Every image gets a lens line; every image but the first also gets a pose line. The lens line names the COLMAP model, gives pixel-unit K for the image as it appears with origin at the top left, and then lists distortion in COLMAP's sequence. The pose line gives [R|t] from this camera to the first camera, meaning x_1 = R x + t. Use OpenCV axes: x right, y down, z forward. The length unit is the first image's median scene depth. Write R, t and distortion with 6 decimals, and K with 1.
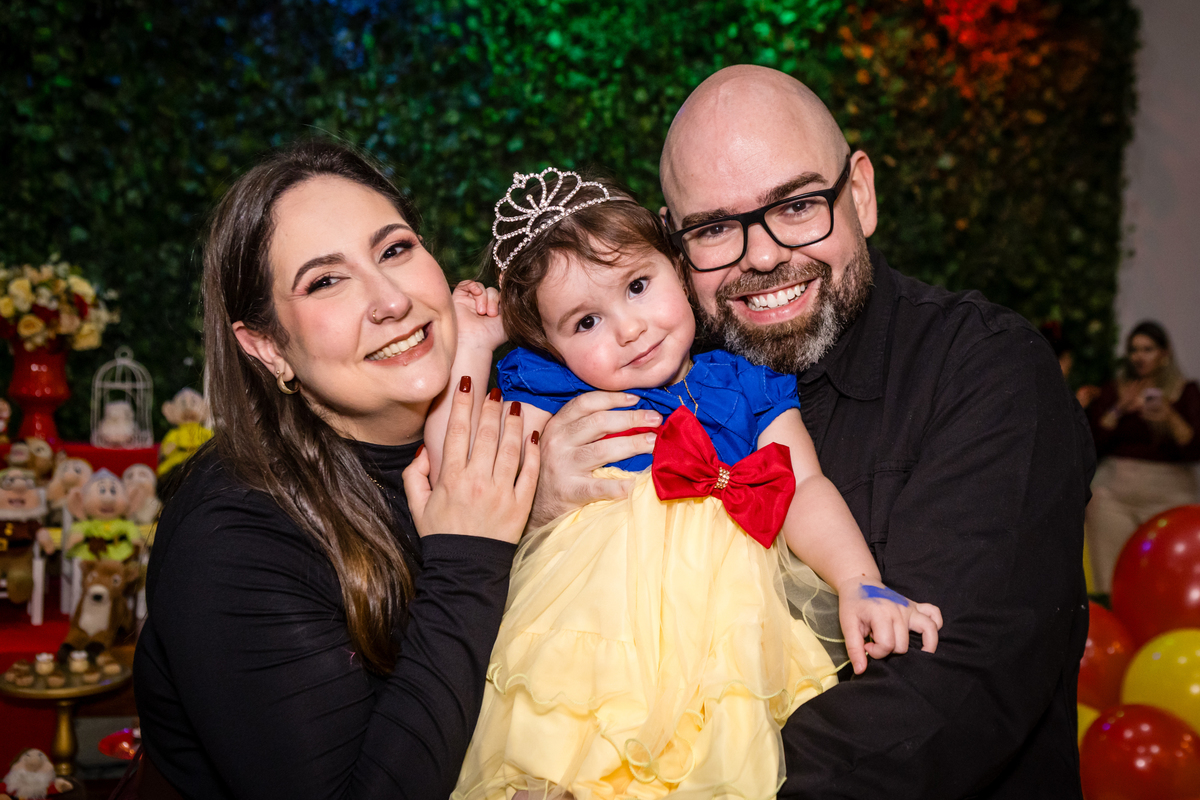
lens RADIAL K [[1254.7, 0, 696.5], [0, 1254.7, 431.3], [0, 0, 1]] dist [0.002143, 0.000000]
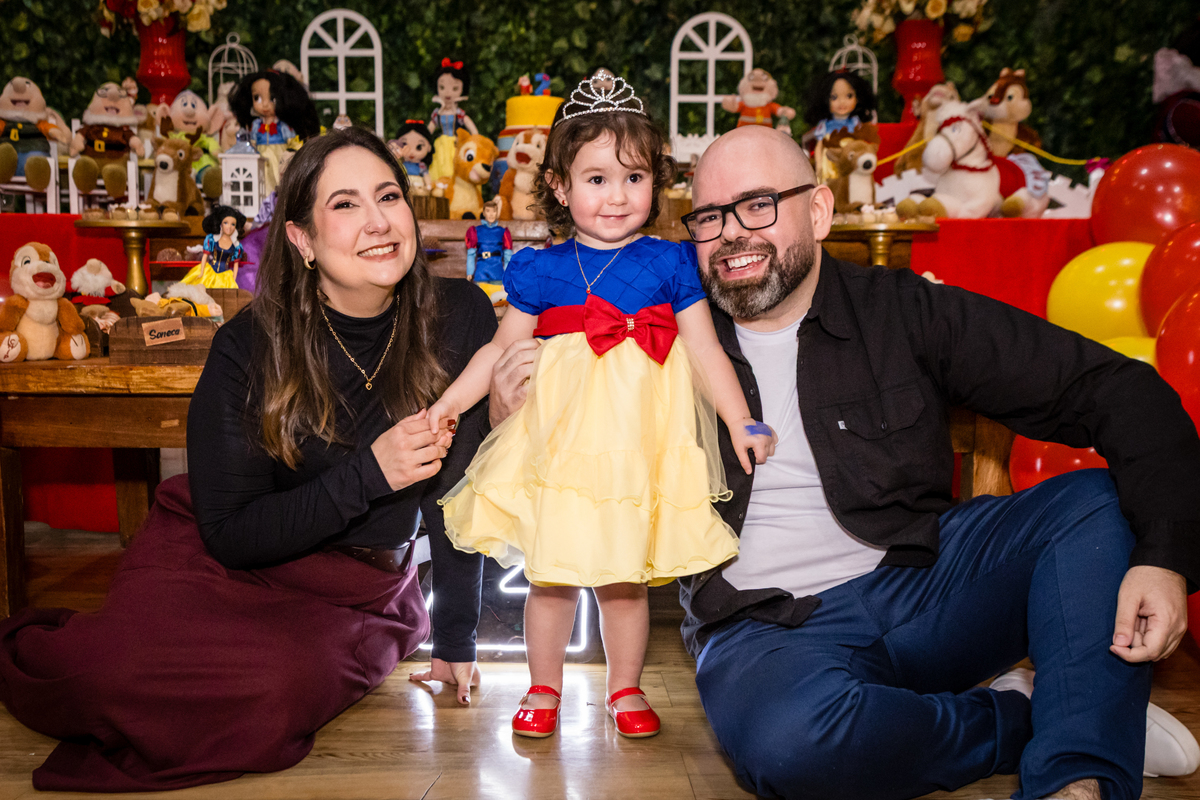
lens RADIAL K [[1253.8, 0, 569.6], [0, 1253.8, 486.2], [0, 0, 1]] dist [-0.001233, 0.000000]
pose [[0.963200, 0.015030, -0.268366, 0.082044], [0.014427, 0.994105, 0.107456, 0.147523], [0.268399, -0.107374, 0.957305, 0.004998]]
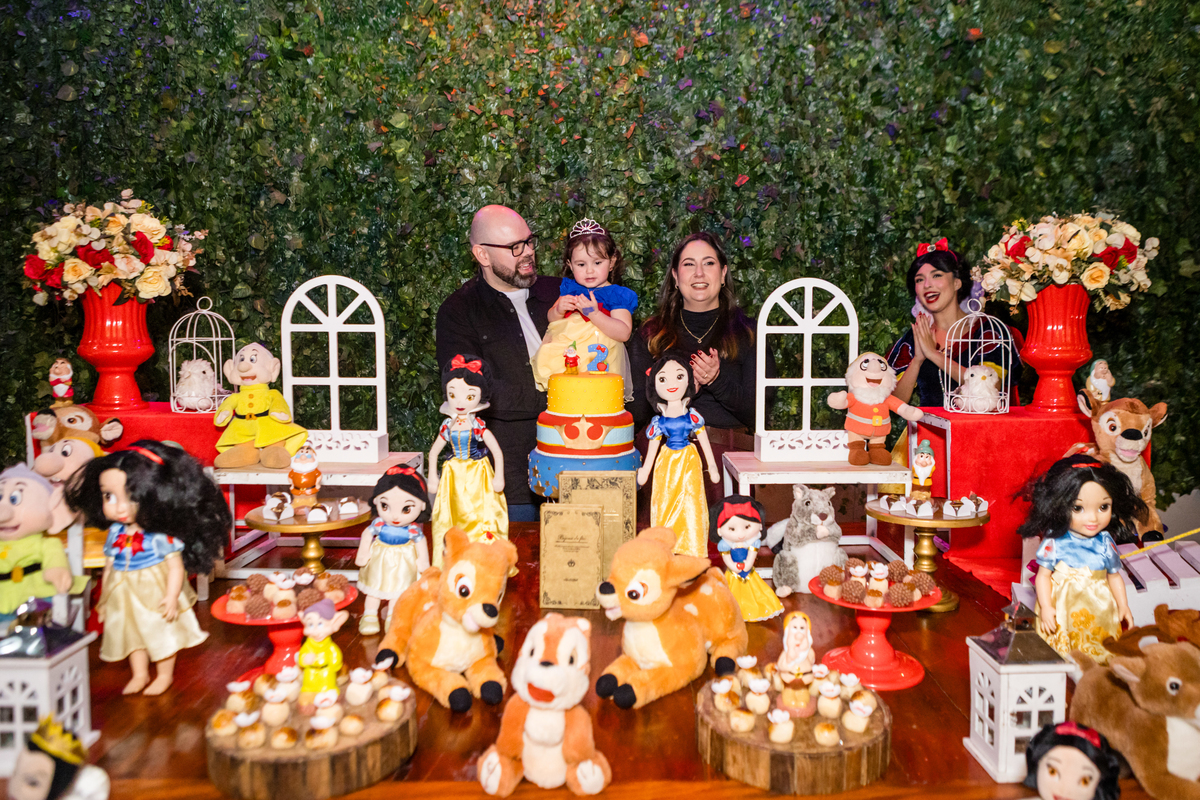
lens RADIAL K [[848.6, 0, 635.0], [0, 848.6, 385.6], [0, 0, 1]] dist [-0.028705, 0.008606]
pose [[0.967023, -0.006621, -0.254602, -0.018372], [0.012925, 0.999650, 0.023095, -0.010258], [0.254359, -0.025624, 0.966770, 0.365808]]
